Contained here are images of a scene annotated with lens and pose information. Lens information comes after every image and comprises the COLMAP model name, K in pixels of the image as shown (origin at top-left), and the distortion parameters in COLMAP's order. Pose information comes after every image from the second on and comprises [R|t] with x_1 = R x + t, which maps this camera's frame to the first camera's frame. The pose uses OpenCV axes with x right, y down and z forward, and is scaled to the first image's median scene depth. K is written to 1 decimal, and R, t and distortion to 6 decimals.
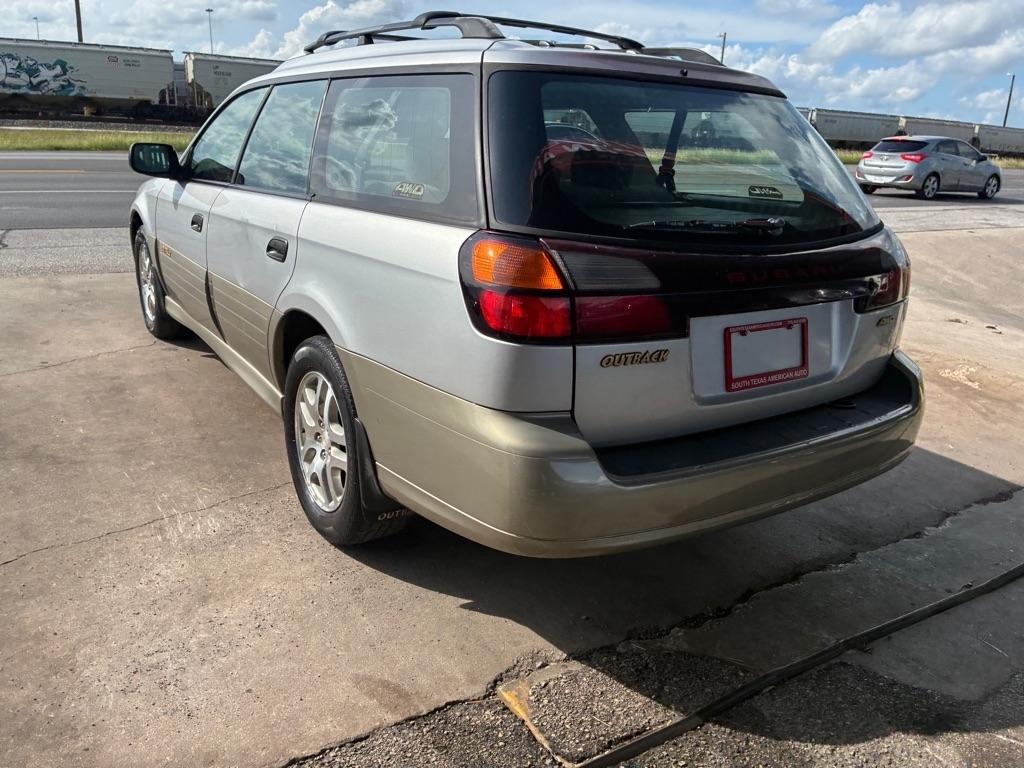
lens RADIAL K [[768.9, 0, 510.5], [0, 768.9, 389.3], [0, 0, 1]] dist [0.065420, -0.095769]
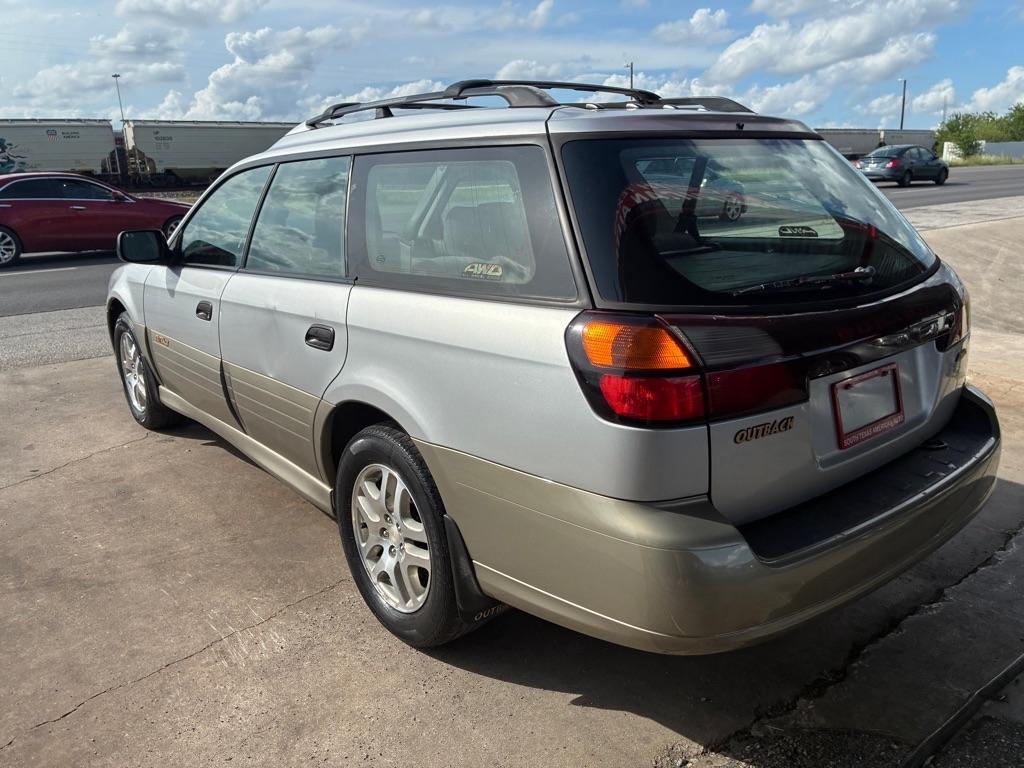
lens RADIAL K [[768.6, 0, 505.5], [0, 768.6, 391.5], [0, 0, 1]] dist [0.057602, -0.078981]
pose [[0.992739, -0.098369, 0.069230, -0.162519], [0.101129, 0.994165, -0.037545, -0.062846], [-0.065133, 0.044273, 0.996894, 0.053323]]
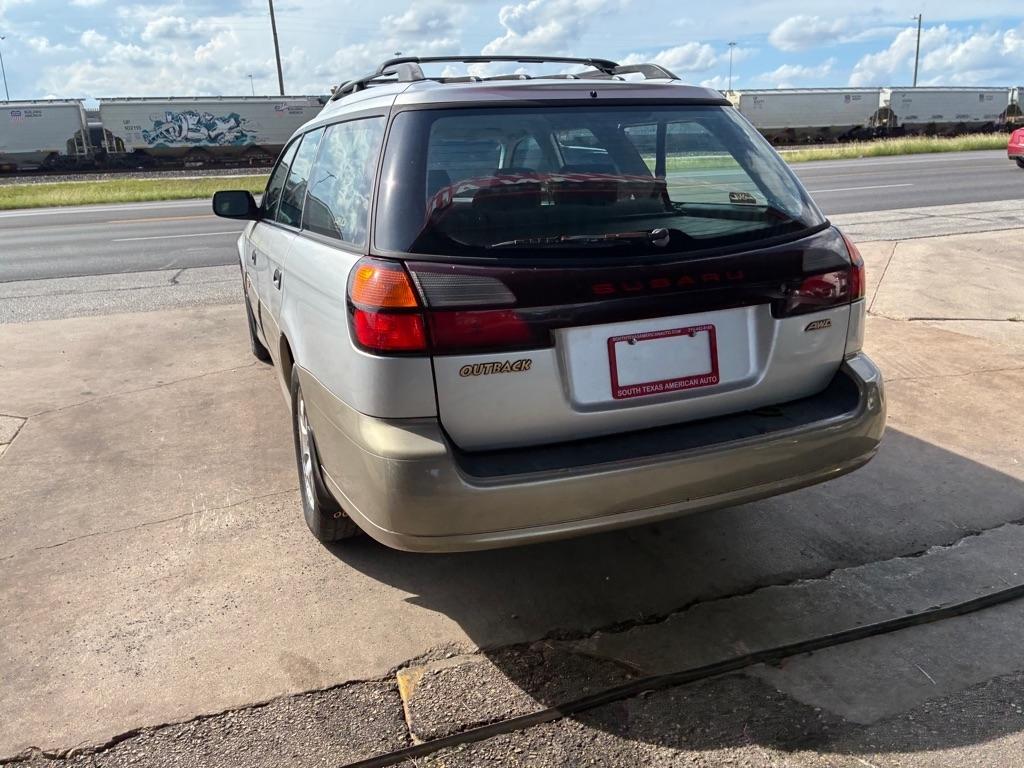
lens RADIAL K [[768.6, 0, 505.5], [0, 768.6, 391.5], [0, 0, 1]] dist [0.057602, -0.078981]
pose [[0.971804, -0.011038, -0.235531, 0.315331], [0.007093, 0.999820, -0.017590, 0.007612], [0.235683, 0.015423, 0.971708, -0.025663]]
